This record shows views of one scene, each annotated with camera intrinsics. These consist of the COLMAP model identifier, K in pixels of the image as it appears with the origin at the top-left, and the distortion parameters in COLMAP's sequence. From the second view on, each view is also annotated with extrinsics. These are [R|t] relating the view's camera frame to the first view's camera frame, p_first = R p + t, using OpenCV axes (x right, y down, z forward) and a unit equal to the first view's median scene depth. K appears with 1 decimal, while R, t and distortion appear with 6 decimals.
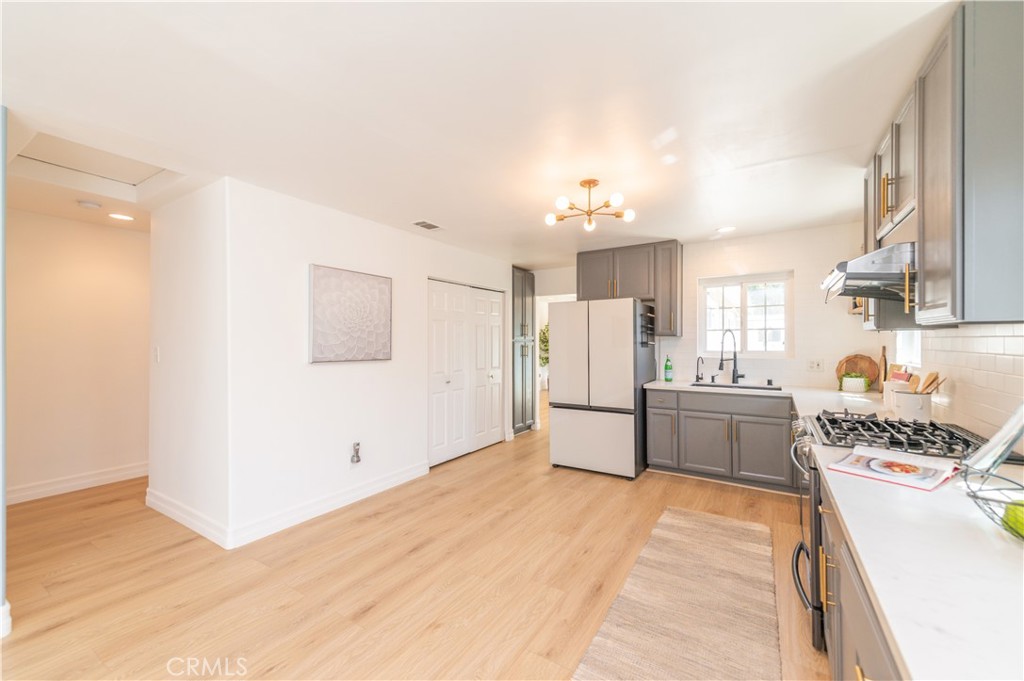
lens RADIAL K [[400.6, 0, 512.8], [0, 400.6, 344.7], [0, 0, 1]] dist [0.016334, -0.002764]
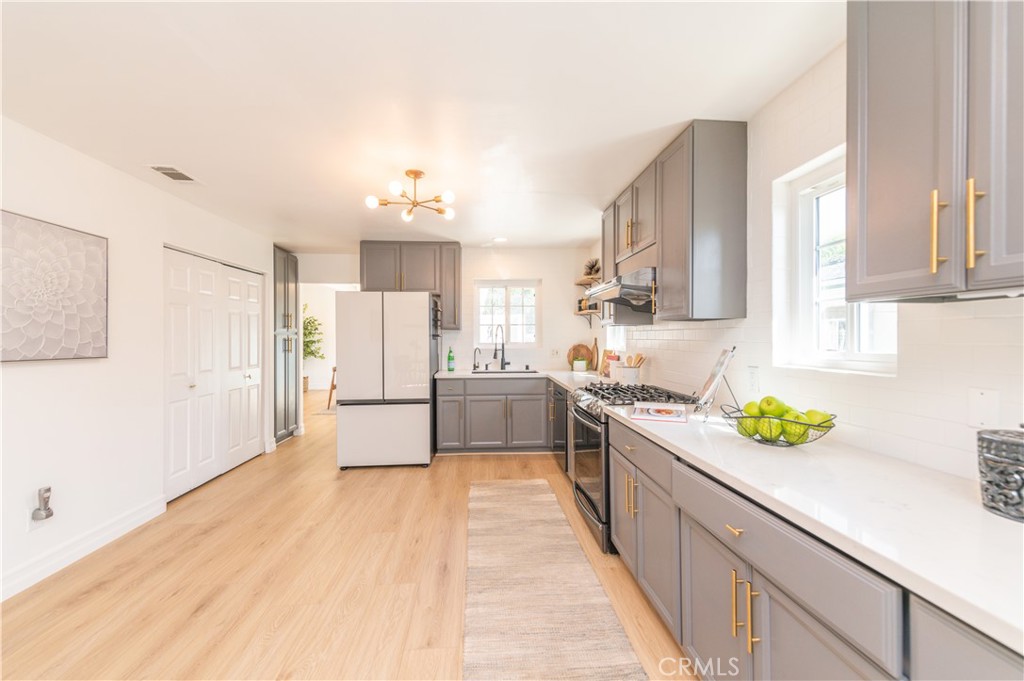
lens RADIAL K [[400.6, 0, 500.7], [0, 400.6, 341.3], [0, 0, 1]] dist [0.016334, -0.002764]
pose [[0.813382, -0.003928, 0.581717, -0.171911], [0.003093, 0.999992, 0.002428, 0.010793], [-0.581722, -0.000176, 0.813388, 0.047304]]
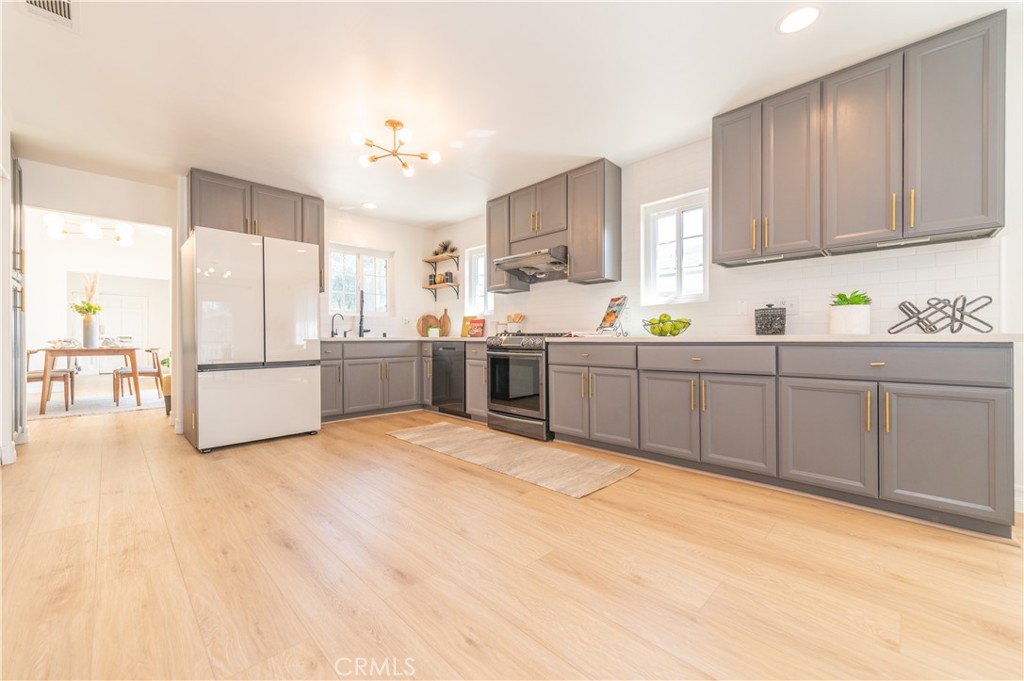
lens RADIAL K [[400.6, 0, 505.7], [0, 400.6, 343.8], [0, 0, 1]] dist [0.016334, -0.002764]
pose [[0.241231, -0.012656, 0.970385, -0.599912], [0.006628, 0.999913, 0.011394, 0.125897], [-0.970445, 0.003683, 0.241294, 0.359861]]
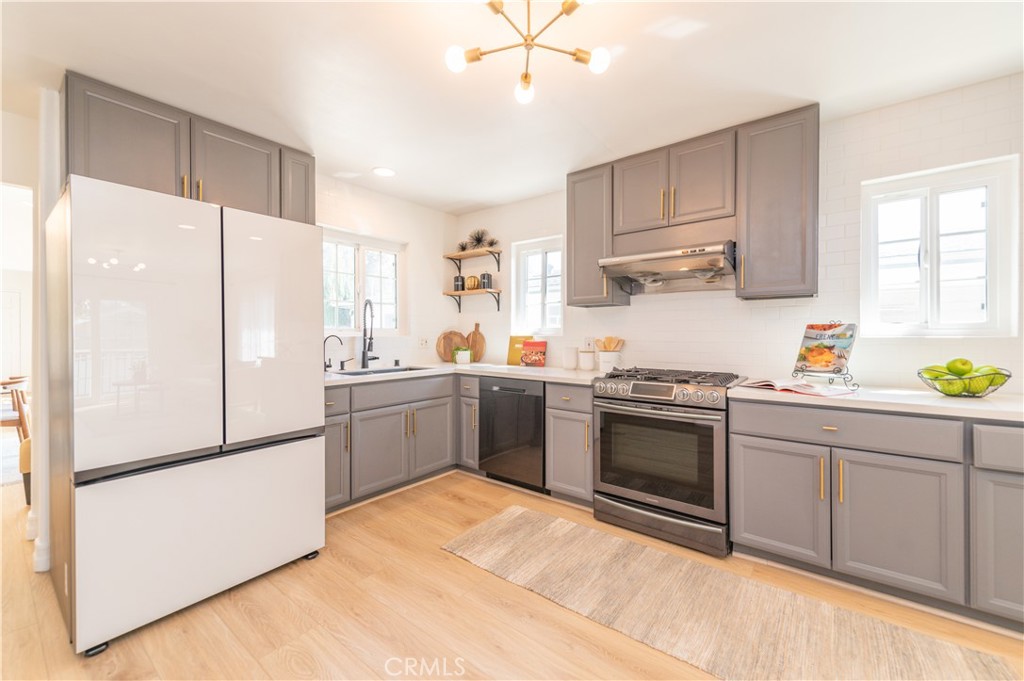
lens RADIAL K [[400.6, 0, 513.0], [0, 400.6, 338.1], [0, 0, 1]] dist [0.016334, -0.002764]
pose [[0.099030, -0.007630, 0.995055, -0.259403], [0.007804, 0.999946, 0.006891, 0.039173], [-0.995054, 0.007083, 0.099084, 0.755321]]
